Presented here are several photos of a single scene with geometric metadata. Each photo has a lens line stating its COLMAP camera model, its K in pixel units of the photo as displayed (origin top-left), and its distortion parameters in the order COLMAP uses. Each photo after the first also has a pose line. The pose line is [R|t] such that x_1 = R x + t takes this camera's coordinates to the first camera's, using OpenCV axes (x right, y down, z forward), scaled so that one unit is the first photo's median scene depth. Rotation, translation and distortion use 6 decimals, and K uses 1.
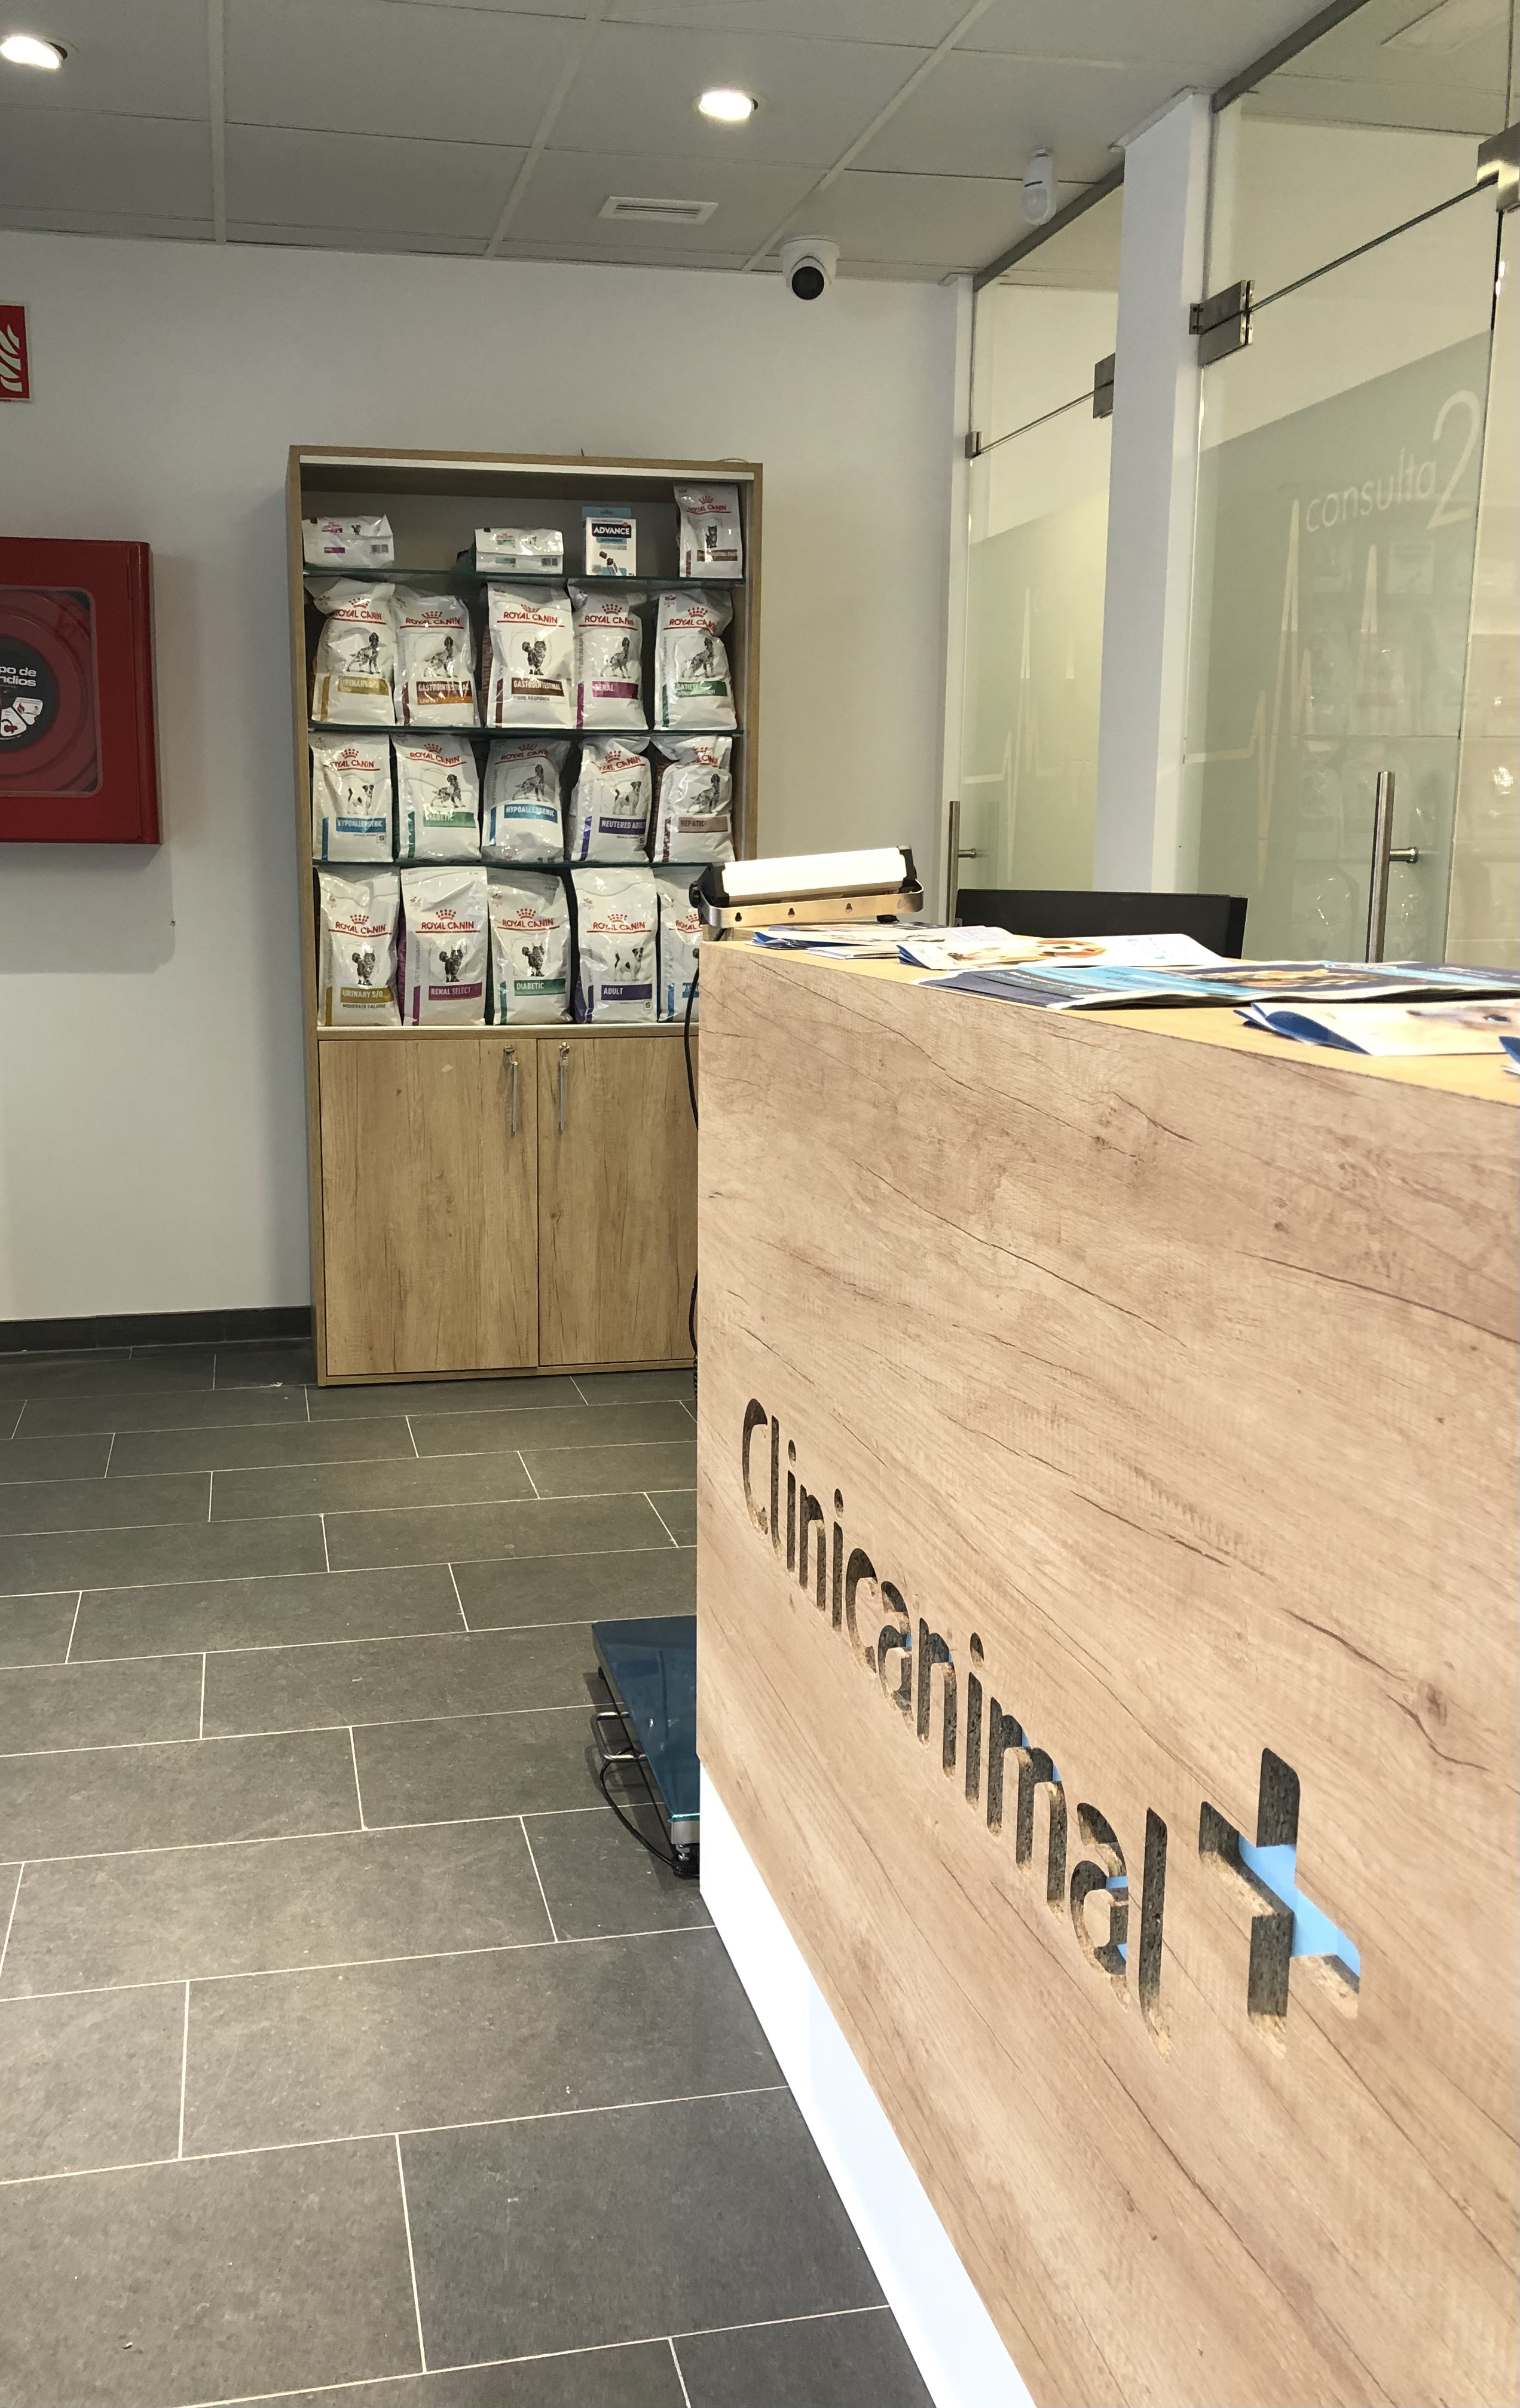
lens RADIAL K [[1944.1, 0, 665.3], [0, 1944.1, 1213.0], [0, 0, 1]] dist [0.099426, -0.190167]
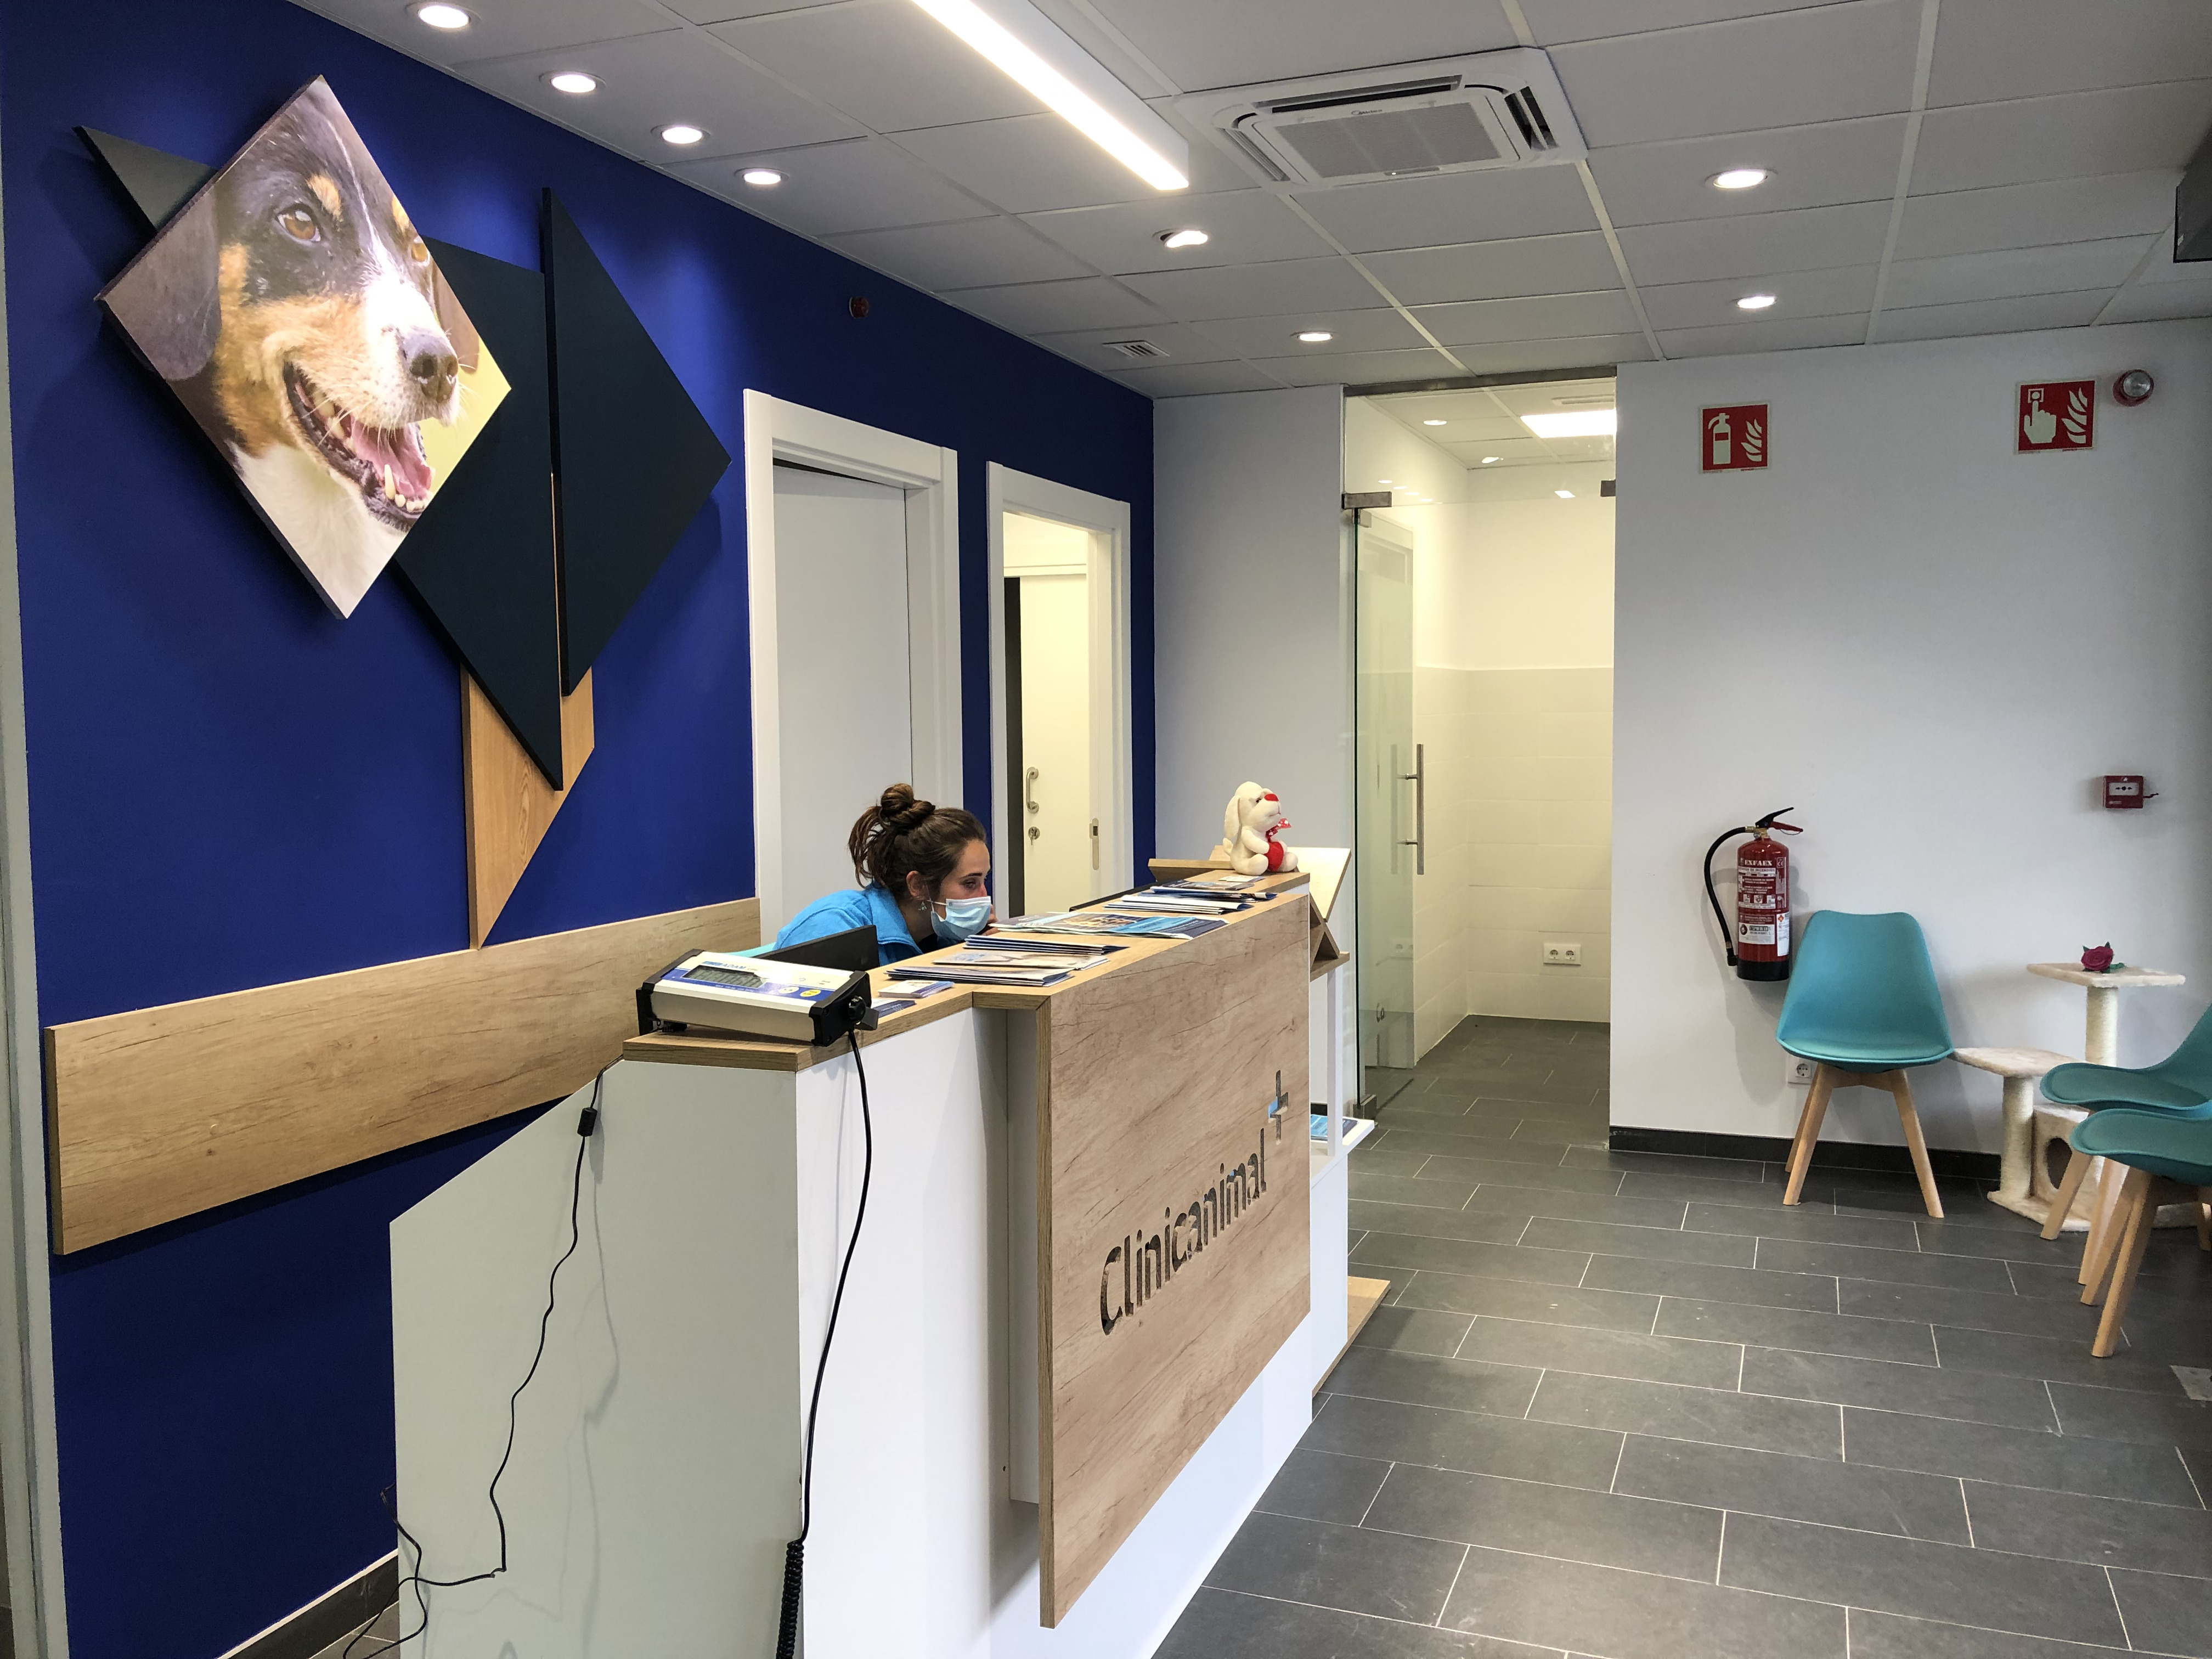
lens RADIAL K [[1857.3, 0, 1106.0], [0, 1857.3, 829.5], [0, 0, 1]] dist [0.048830, -0.001297]
pose [[-0.835529, -0.029571, 0.548650, -0.296550], [0.110420, 0.969142, 0.220390, -0.218809], [-0.538237, 0.244724, -0.806481, 0.821349]]
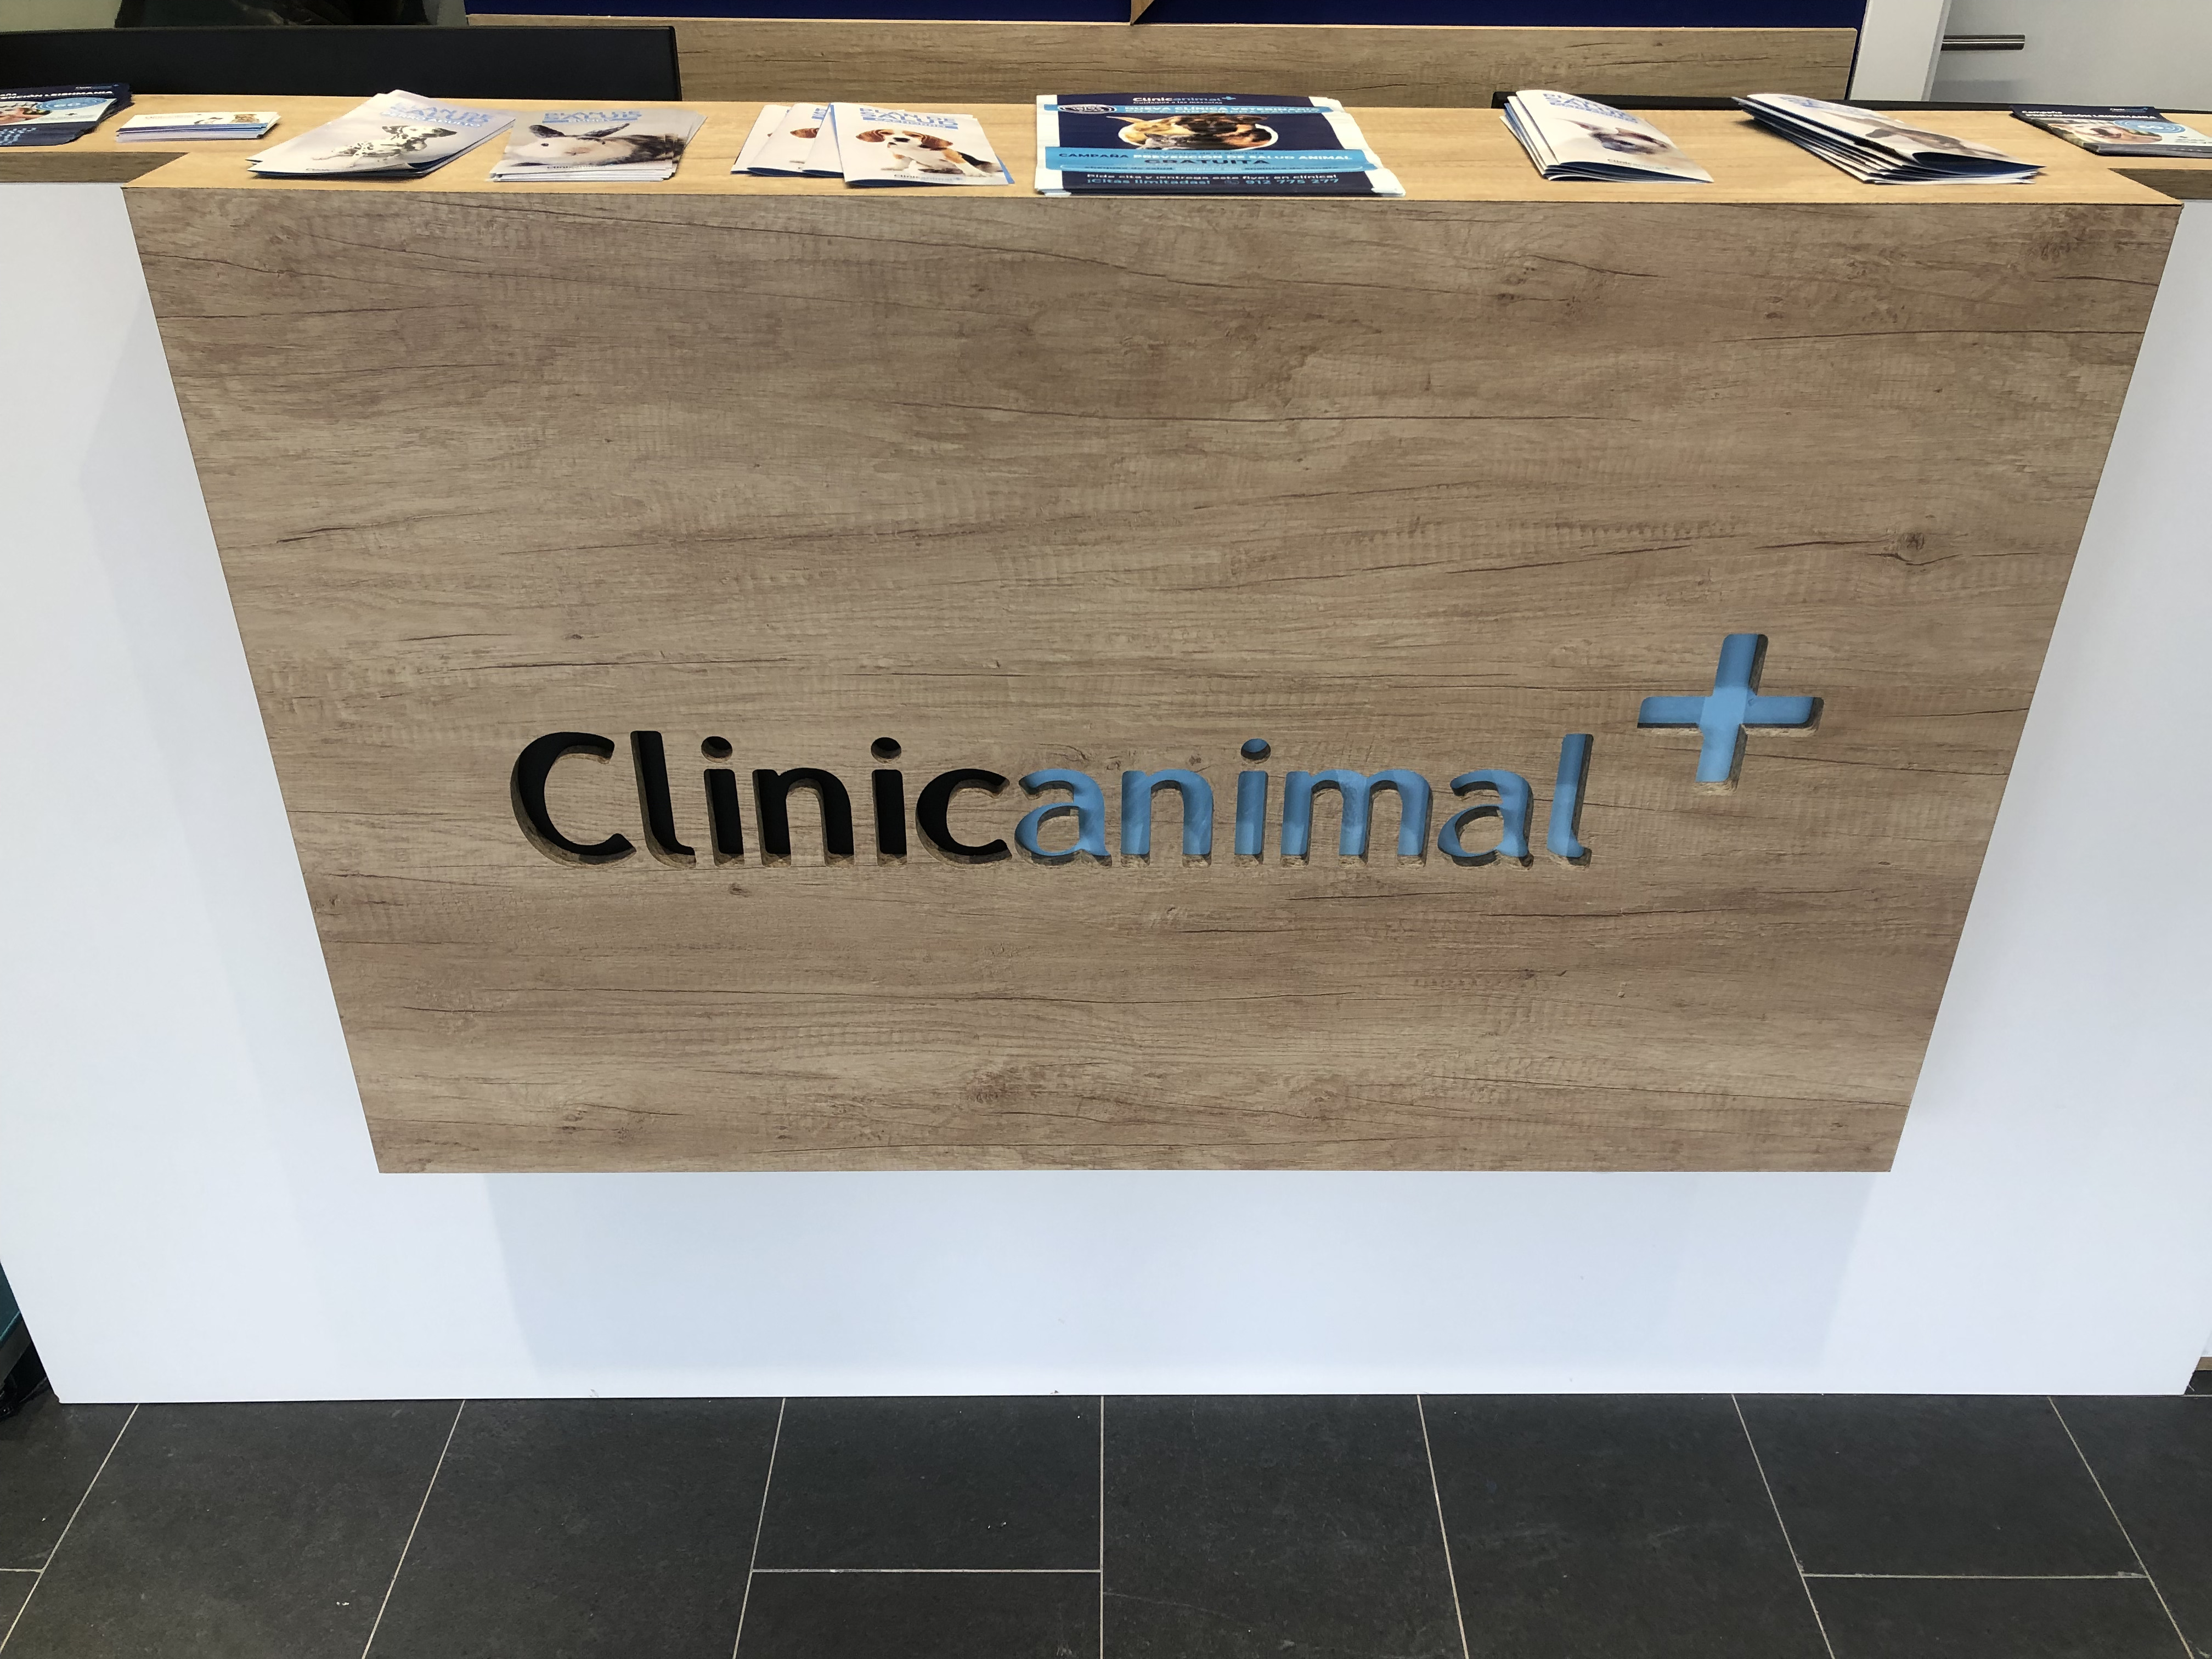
lens RADIAL K [[1814.9, 0, 1106.0], [0, 1814.9, 829.5], [0, 0, 1]] dist [0.028556, -0.016734]
pose [[0.203767, -0.503099, 0.839863, -0.226665], [0.169842, 0.863020, 0.475763, -0.078365], [-0.964175, 0.045700, 0.261302, 0.216209]]
